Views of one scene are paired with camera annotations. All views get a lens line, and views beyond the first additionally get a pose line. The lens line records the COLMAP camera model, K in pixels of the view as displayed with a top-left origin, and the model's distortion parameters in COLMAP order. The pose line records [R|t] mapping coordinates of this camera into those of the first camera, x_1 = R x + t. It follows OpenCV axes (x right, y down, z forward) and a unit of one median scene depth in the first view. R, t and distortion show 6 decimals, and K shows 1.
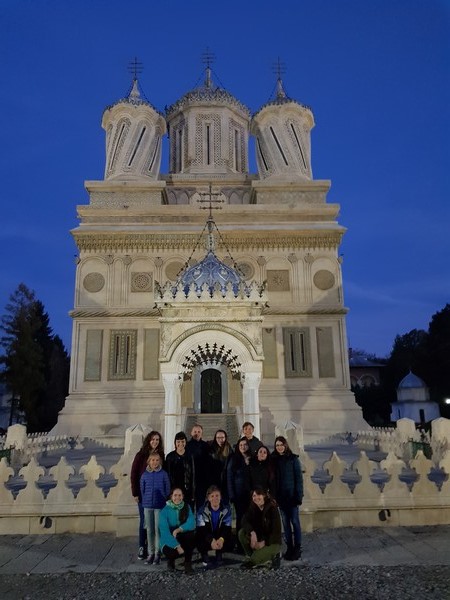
lens RADIAL K [[511.5, 0, 225.6], [0, 511.5, 296.9], [0, 0, 1]] dist [0.011560, 0.000929]
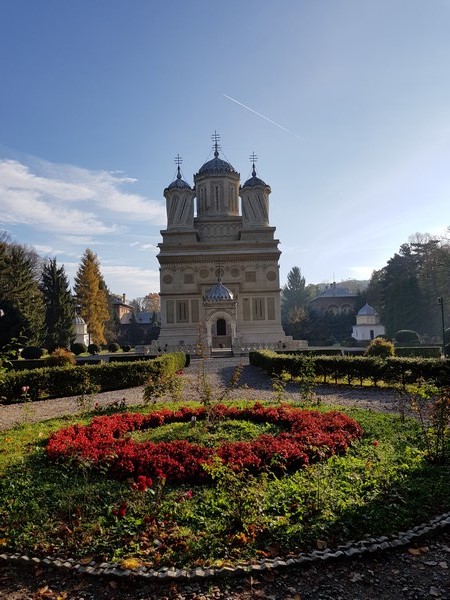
lens RADIAL K [[511.5, 0, 224.9], [0, 511.5, 300.8], [0, 0, 1]] dist [0.011560, 0.000929]
pose [[0.999511, -0.019363, -0.024555, 0.043561], [0.022947, 0.987604, 0.155278, -0.272372], [0.021244, -0.155766, 0.987566, -1.192571]]
